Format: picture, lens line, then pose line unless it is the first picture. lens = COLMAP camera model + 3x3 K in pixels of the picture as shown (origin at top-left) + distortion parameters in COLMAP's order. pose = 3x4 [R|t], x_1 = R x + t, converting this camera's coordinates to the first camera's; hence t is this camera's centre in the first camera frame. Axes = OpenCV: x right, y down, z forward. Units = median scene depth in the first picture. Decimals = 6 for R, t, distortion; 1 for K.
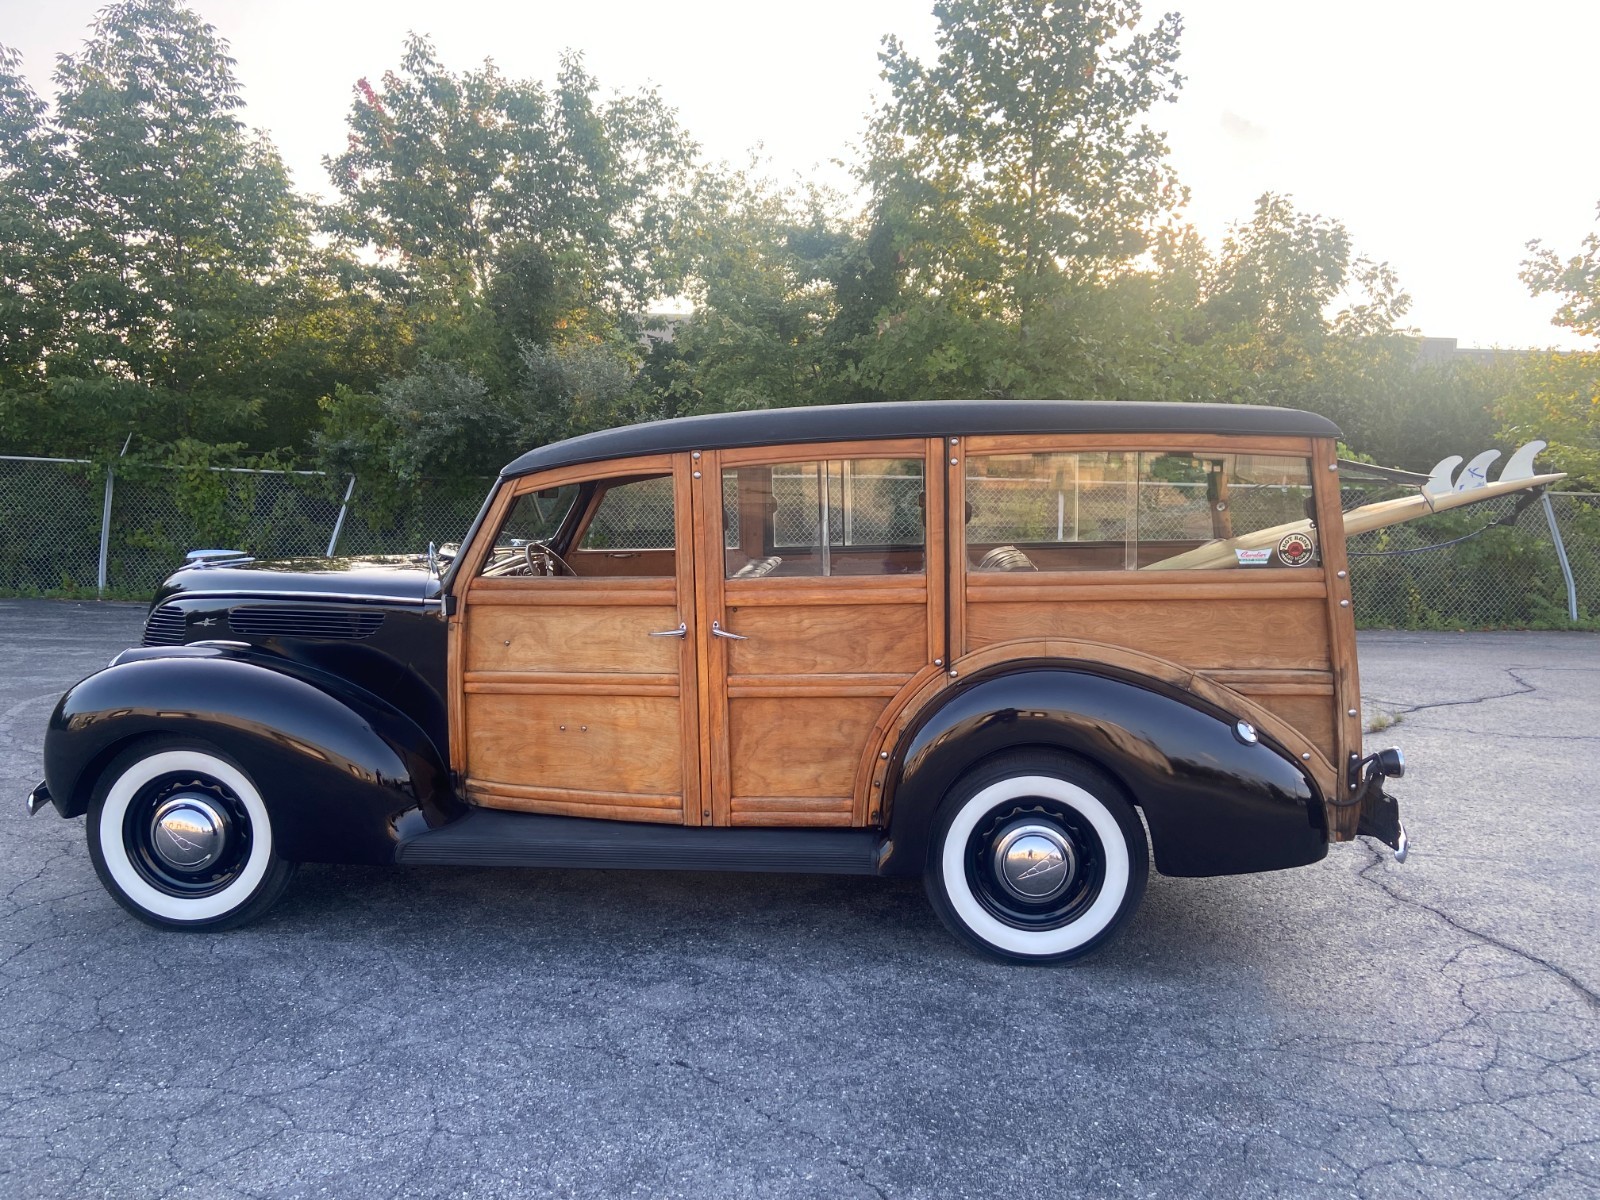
lens RADIAL K [[1201.4, 0, 806.1], [0, 1201.4, 592.3], [0, 0, 1]] dist [0.125049, -0.161661]
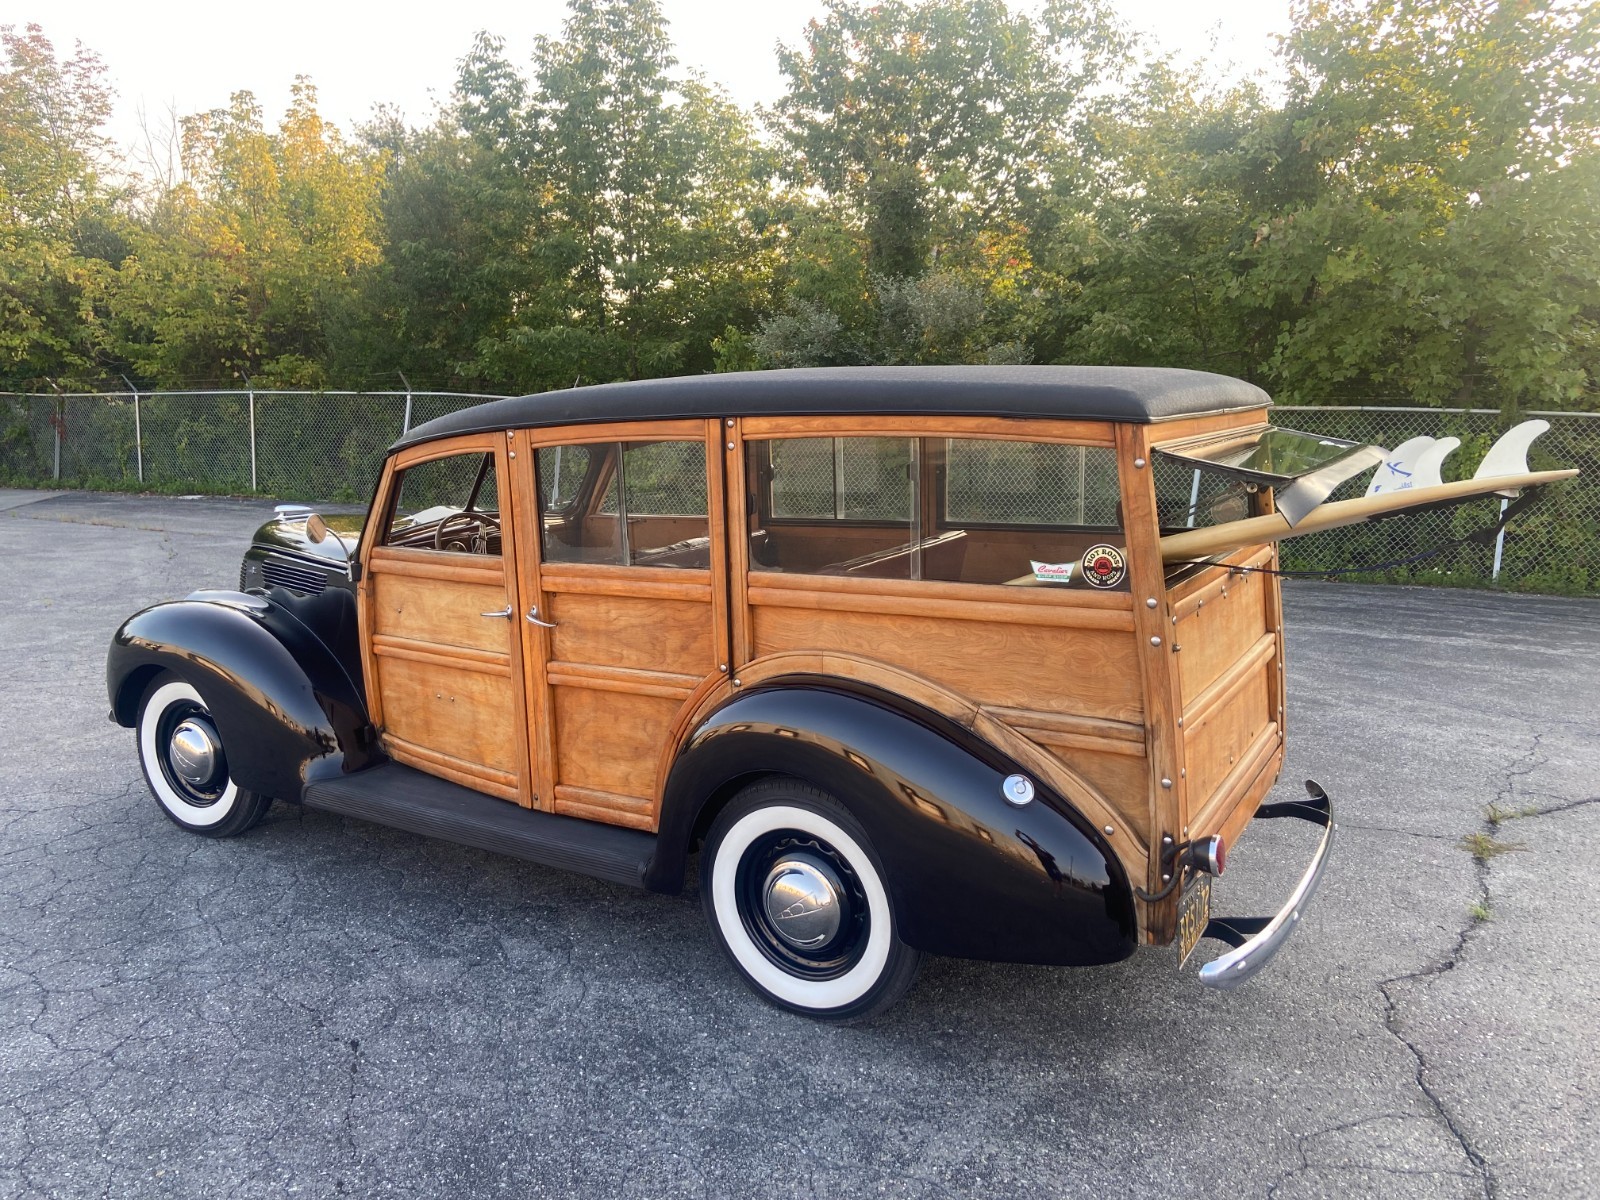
lens RADIAL K [[1199.5, 0, 790.4], [0, 1199.5, 596.3], [0, 0, 1]] dist [0.124311, -0.157849]
pose [[0.898549, 0.064695, -0.434079, 0.522464], [-0.034081, 0.996374, 0.077951, -0.064977], [0.437549, -0.055249, 0.897496, 0.208499]]
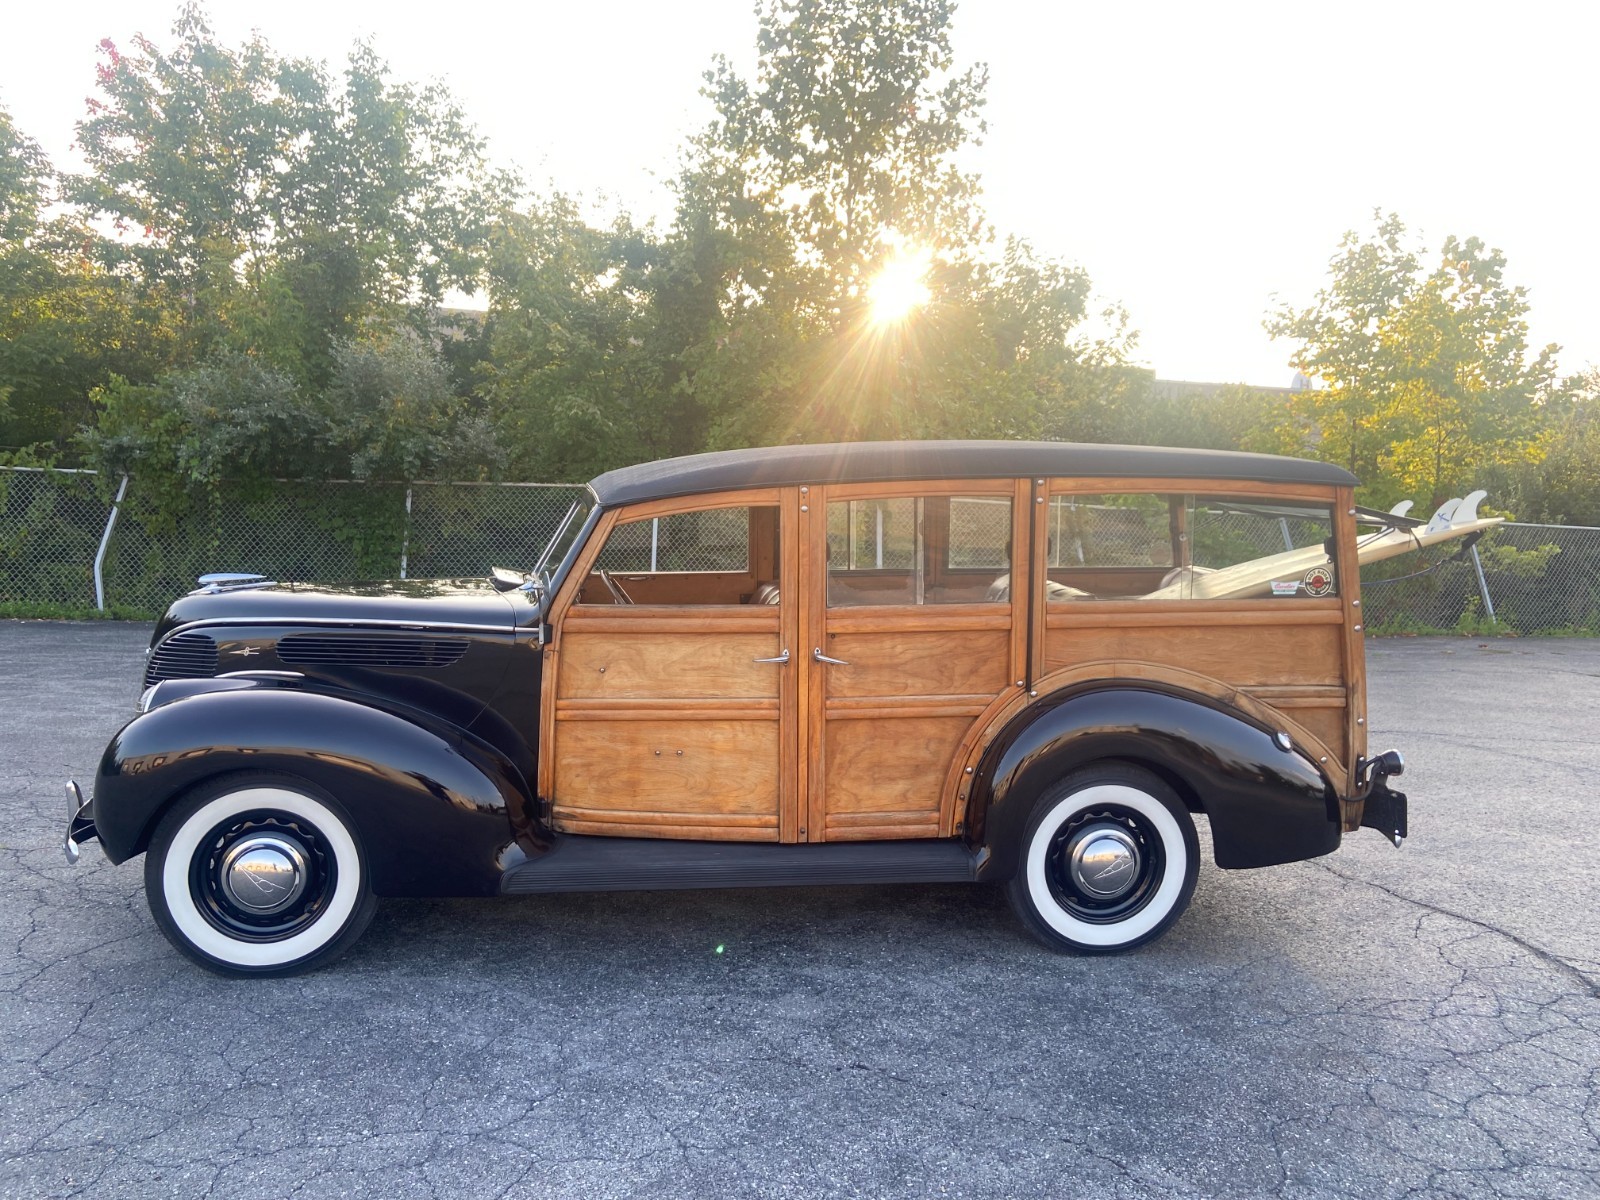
lens RADIAL K [[1200.9, 0, 804.3], [0, 1200.9, 602.3], [0, 0, 1]] dist [0.123547, -0.160015]
pose [[0.974770, -0.001385, 0.223208, -0.312527], [0.000219, 0.999986, 0.005245, -0.020486], [-0.223212, -0.005064, 0.974757, -0.020024]]
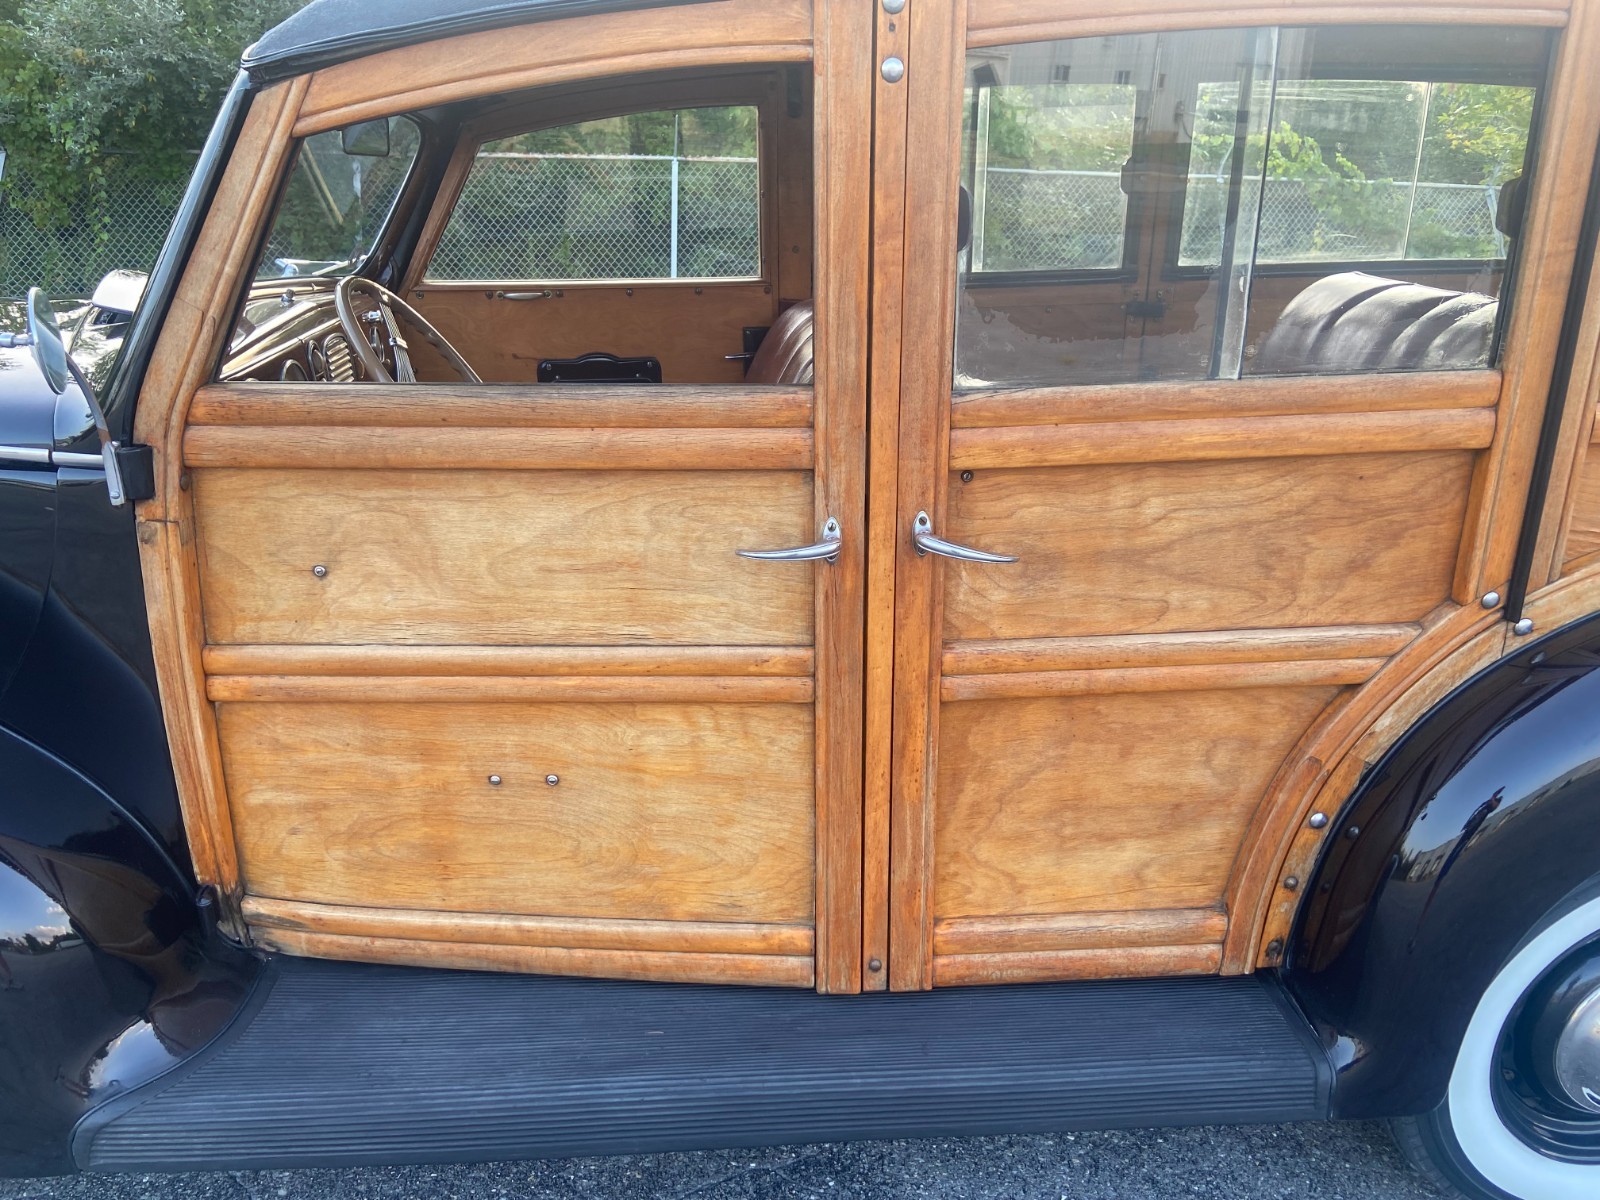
lens RADIAL K [[1203.6, 0, 801.0], [0, 1203.6, 609.4], [0, 0, 1]] dist [0.121064, -0.150959]
pose [[0.984777, -0.049008, 0.166770, -0.169546], [0.006282, 0.968839, 0.247613, -0.037161], [-0.173708, -0.242796, 0.954398, 0.633868]]
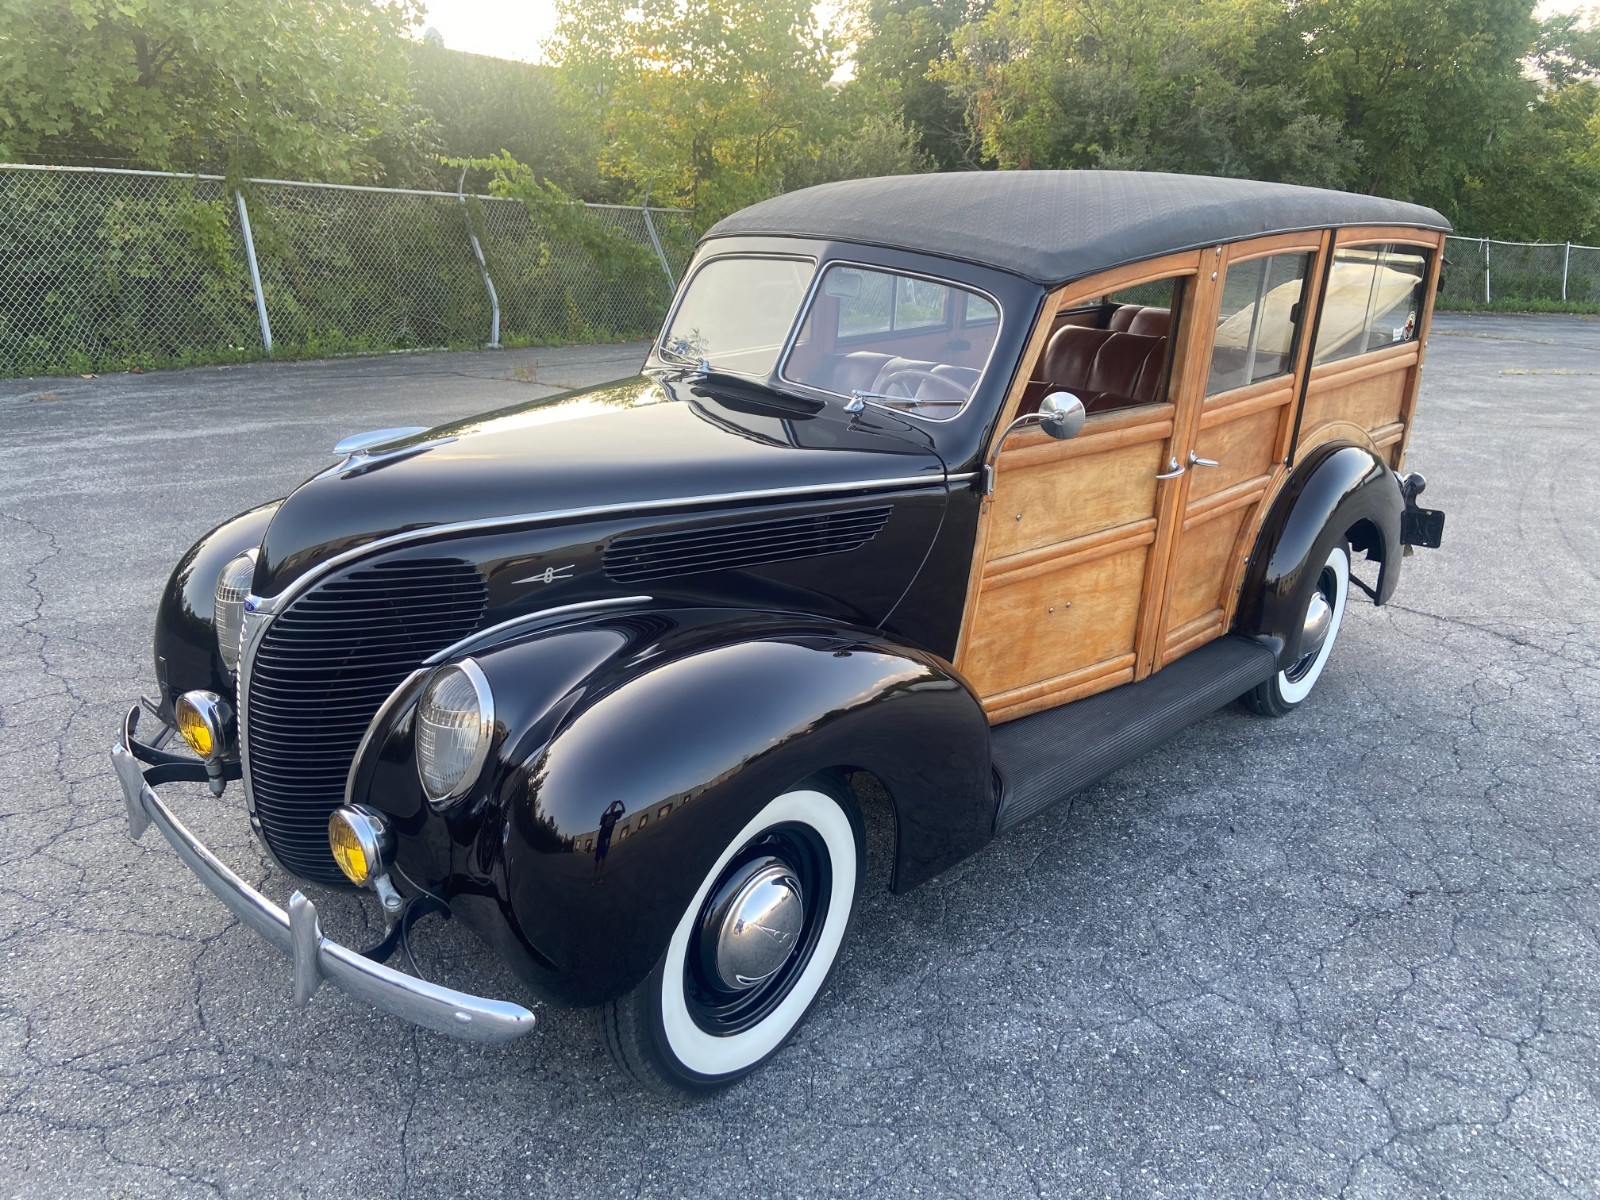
lens RADIAL K [[1203.6, 0, 801.0], [0, 1203.6, 609.4], [0, 0, 1]] dist [0.121064, -0.150959]
pose [[0.602941, -0.236813, 0.761828, -0.919022], [0.031001, 0.961161, 0.274240, -0.112473], [-0.797184, -0.141733, 0.586865, 0.675927]]
